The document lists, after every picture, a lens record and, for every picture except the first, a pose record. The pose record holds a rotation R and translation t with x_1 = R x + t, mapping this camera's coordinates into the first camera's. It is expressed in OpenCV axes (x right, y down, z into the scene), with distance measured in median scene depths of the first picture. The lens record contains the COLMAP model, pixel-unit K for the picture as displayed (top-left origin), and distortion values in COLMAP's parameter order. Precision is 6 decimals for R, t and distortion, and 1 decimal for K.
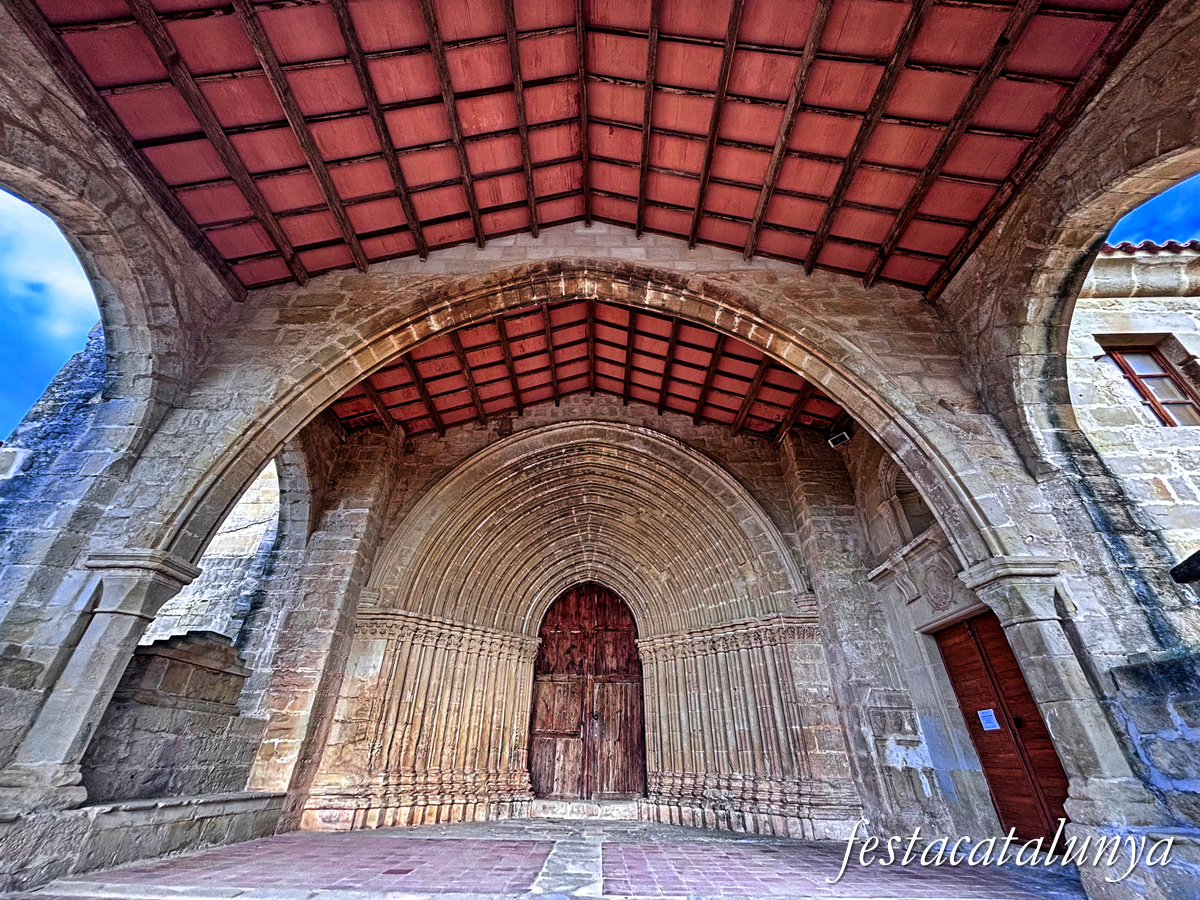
lens RADIAL K [[493.3, 0, 600.0], [0, 493.3, 450.0], [0, 0, 1]] dist [-0.001284, 0.000506]
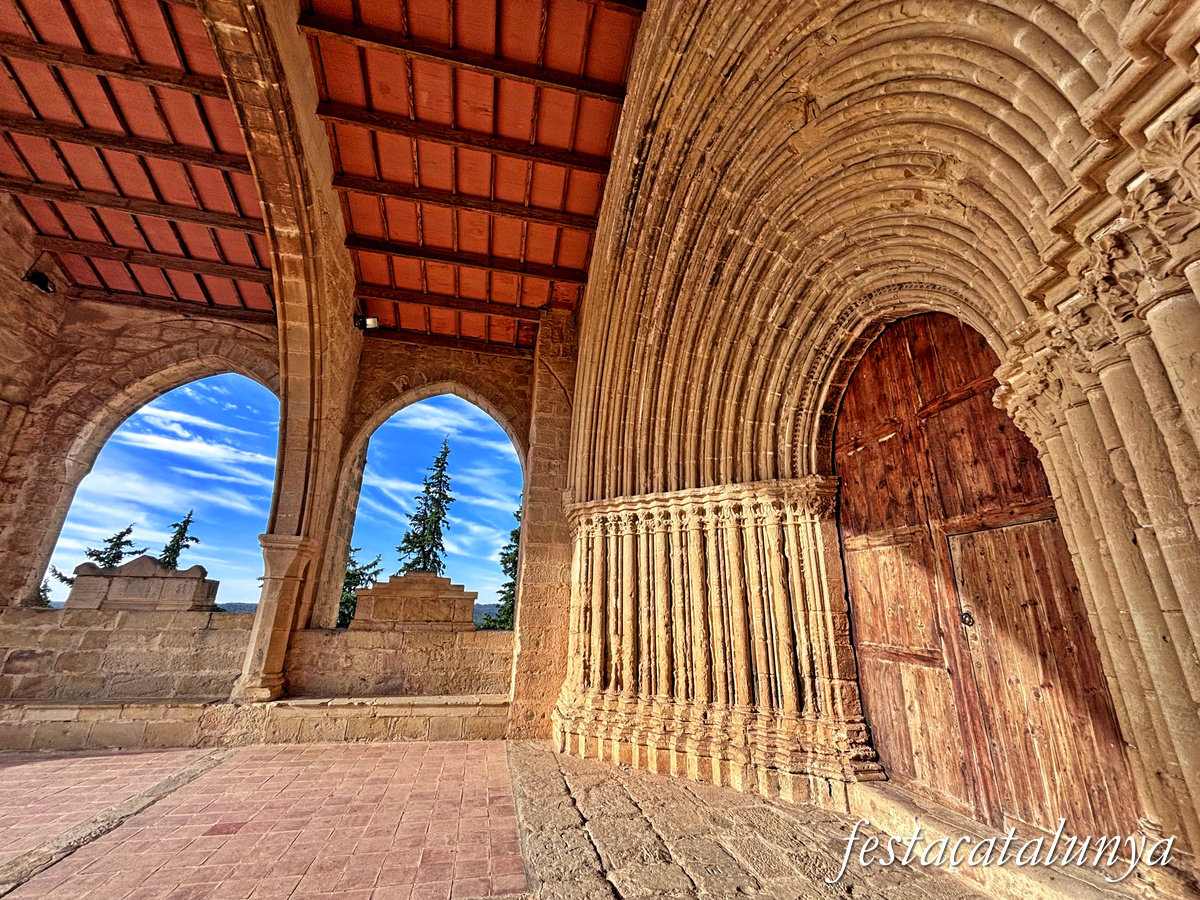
lens RADIAL K [[480.7, 0, 599.5], [0, 480.7, 445.2], [0, 0, 1]] dist [-0.000928, 0.000369]
pose [[0.219566, -0.327857, -0.918859, 0.335450], [0.506668, 0.843187, -0.179786, 0.375714], [0.833714, -0.426082, 0.351249, 0.738718]]
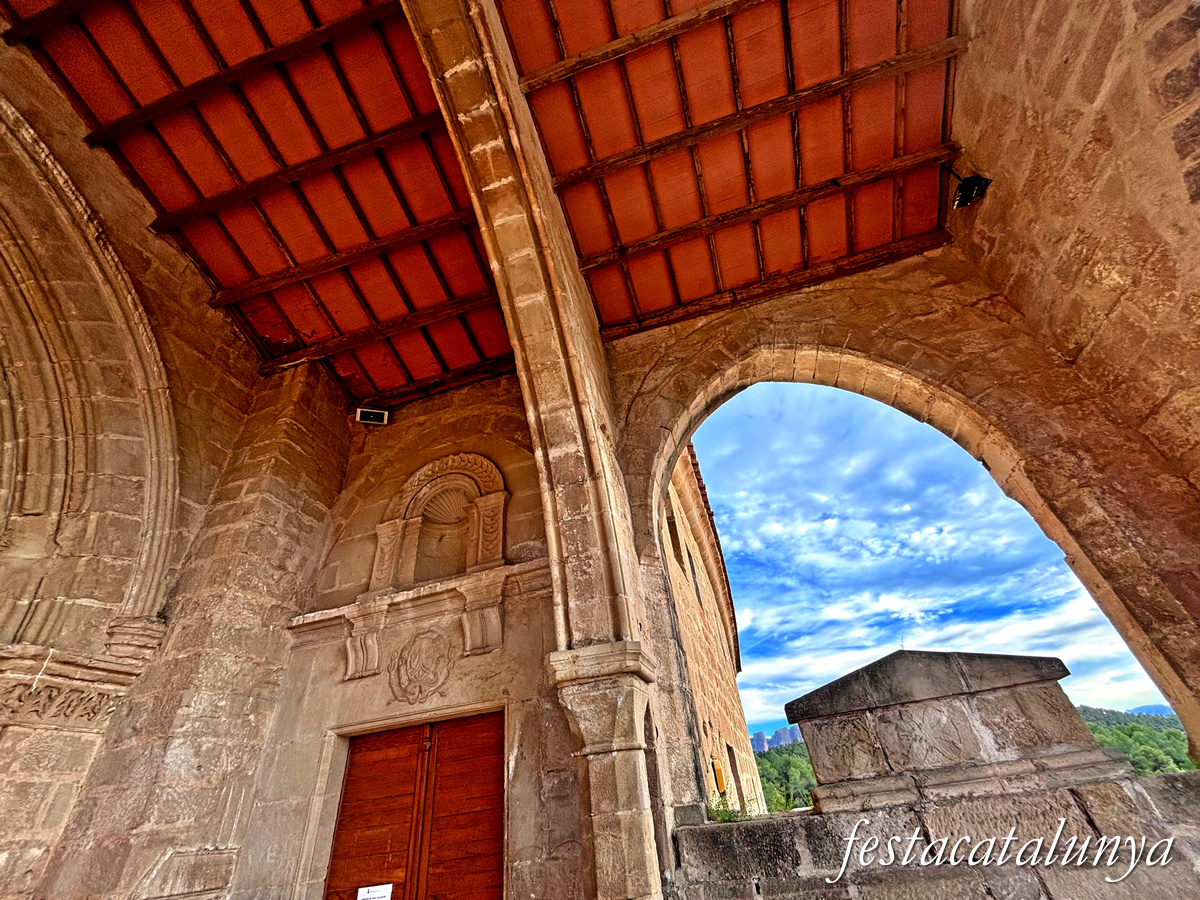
lens RADIAL K [[480.7, 0, 599.5], [0, 480.7, 445.2], [0, 0, 1]] dist [-0.000928, 0.000369]
pose [[0.286862, 0.550566, 0.783956, 0.073736], [-0.422660, 0.807132, -0.412185, 0.147034], [-0.859691, -0.213106, 0.464238, 0.403783]]
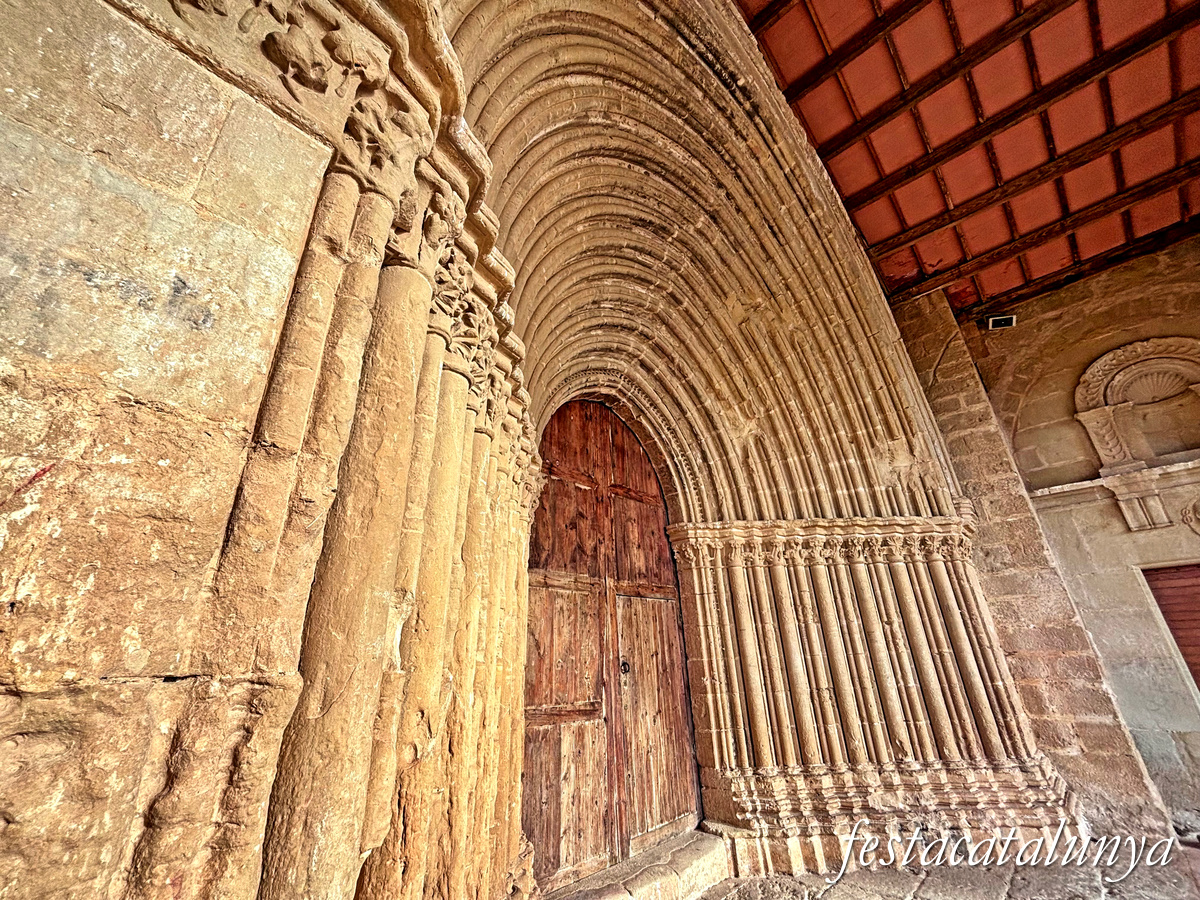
lens RADIAL K [[477.1, 0, 601.4], [0, 477.1, 441.9], [0, 0, 1]] dist [-0.006119, 0.000015]
pose [[0.684403, 0.273029, 0.676053, -0.403573], [-0.359676, 0.932991, -0.012677, 0.385702], [-0.634212, -0.234484, 0.736744, 0.790192]]
